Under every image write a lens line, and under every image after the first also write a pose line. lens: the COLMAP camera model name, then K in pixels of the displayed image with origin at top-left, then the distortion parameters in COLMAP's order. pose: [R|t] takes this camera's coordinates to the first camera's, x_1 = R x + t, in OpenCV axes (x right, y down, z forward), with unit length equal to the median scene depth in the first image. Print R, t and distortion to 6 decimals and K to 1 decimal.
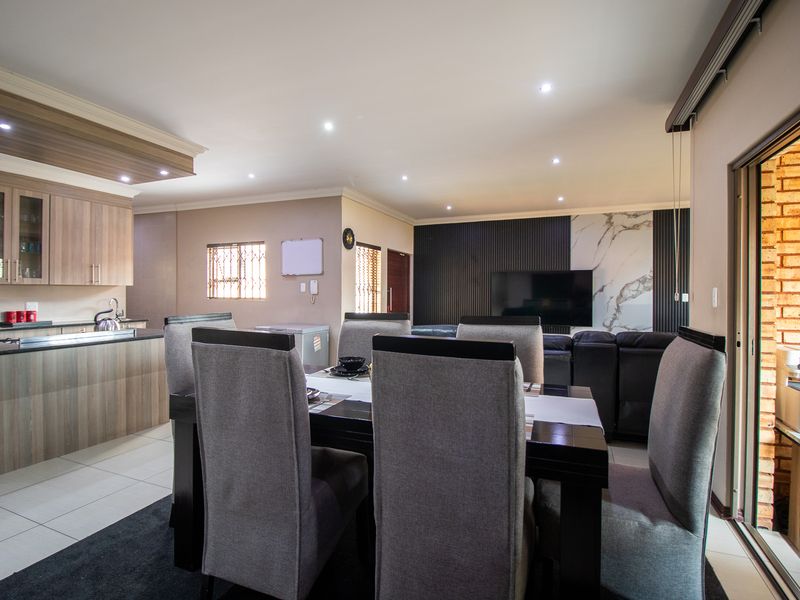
lens RADIAL K [[412.3, 0, 397.0], [0, 412.3, 292.8], [0, 0, 1]] dist [-0.008269, -0.009750]
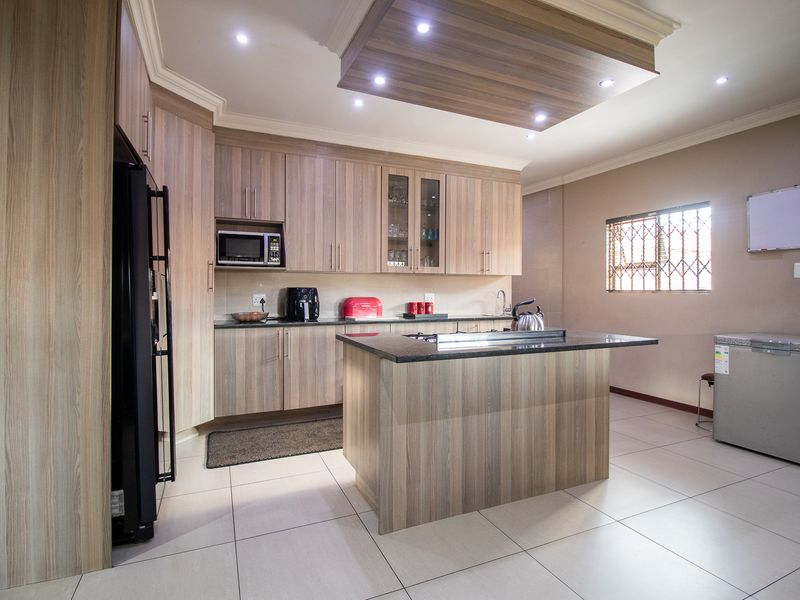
lens RADIAL K [[412.3, 0, 398.6], [0, 412.3, 292.3], [0, 0, 1]] dist [-0.008269, -0.009750]
pose [[0.722542, -0.000564, -0.691327, -0.283858], [-0.002096, 0.999993, -0.003007, 0.023605], [0.691324, 0.003622, 0.722536, 0.255481]]
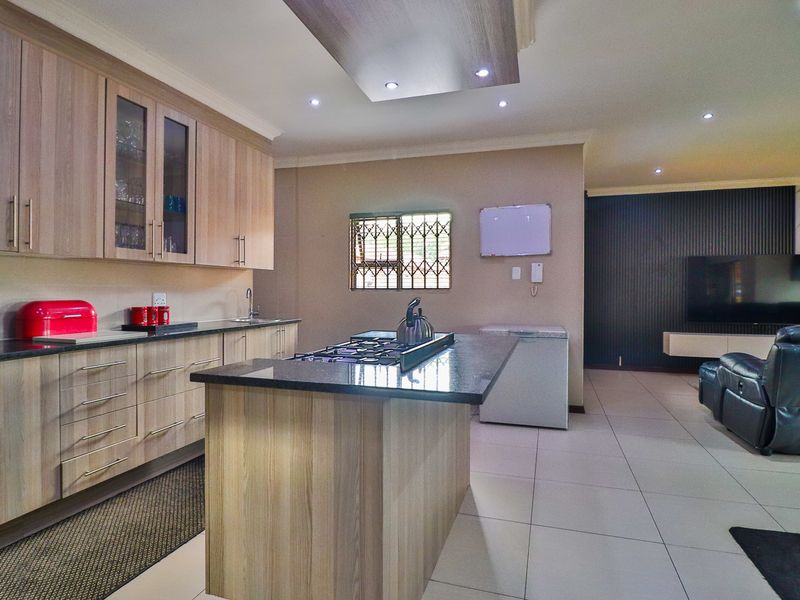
lens RADIAL K [[460.5, 0, 393.9], [0, 460.5, 293.6], [0, 0, 1]] dist [-0.015988, -0.000374]
pose [[0.997275, -0.001159, 0.073767, -0.581954], [0.000754, 0.999985, 0.005515, 0.020603], [-0.073772, -0.005444, 0.997260, 0.263431]]
